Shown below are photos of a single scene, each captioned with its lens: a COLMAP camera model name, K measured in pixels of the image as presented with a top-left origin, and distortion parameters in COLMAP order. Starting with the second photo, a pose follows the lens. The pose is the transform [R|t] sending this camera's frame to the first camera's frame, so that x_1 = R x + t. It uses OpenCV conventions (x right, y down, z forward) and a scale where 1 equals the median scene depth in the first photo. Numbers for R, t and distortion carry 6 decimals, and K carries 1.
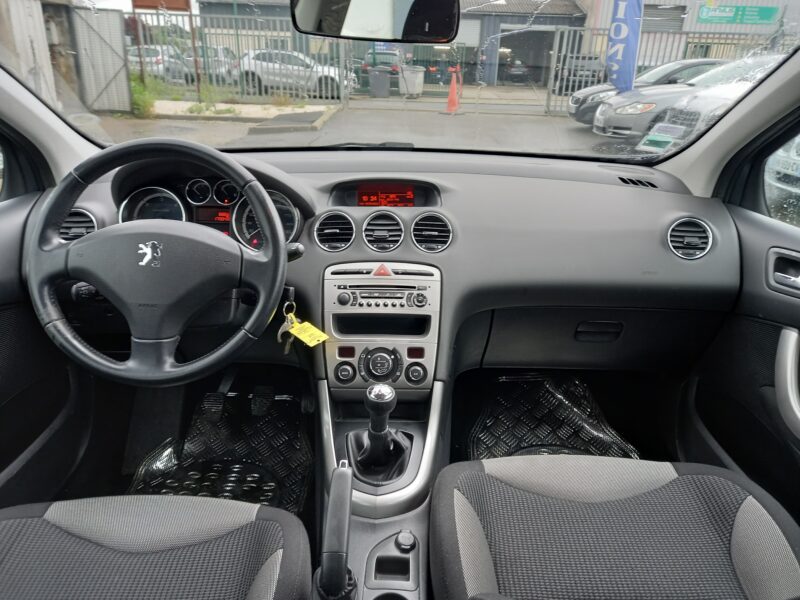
lens RADIAL K [[583.2, 0, 399.4], [0, 583.2, 299.9], [0, 0, 1]] dist [0.042511, -0.041111]
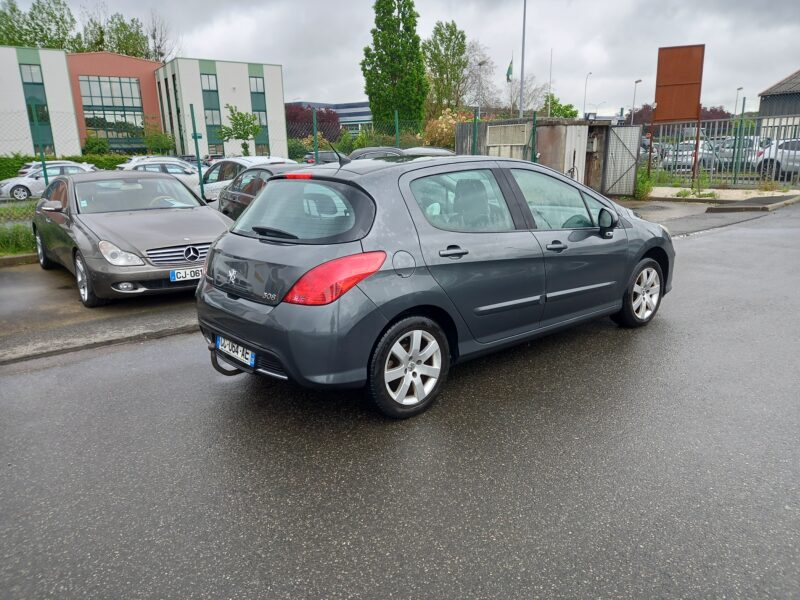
lens RADIAL K [[583.2, 0, 400.4], [0, 583.2, 302.0], [0, 0, 1]] dist [0.042511, -0.041111]
pose [[0.602796, 0.145289, -0.784556, 0.289392], [-0.246095, 0.969198, -0.009600, 0.058280], [0.758996, 0.198862, 0.619984, -0.182875]]
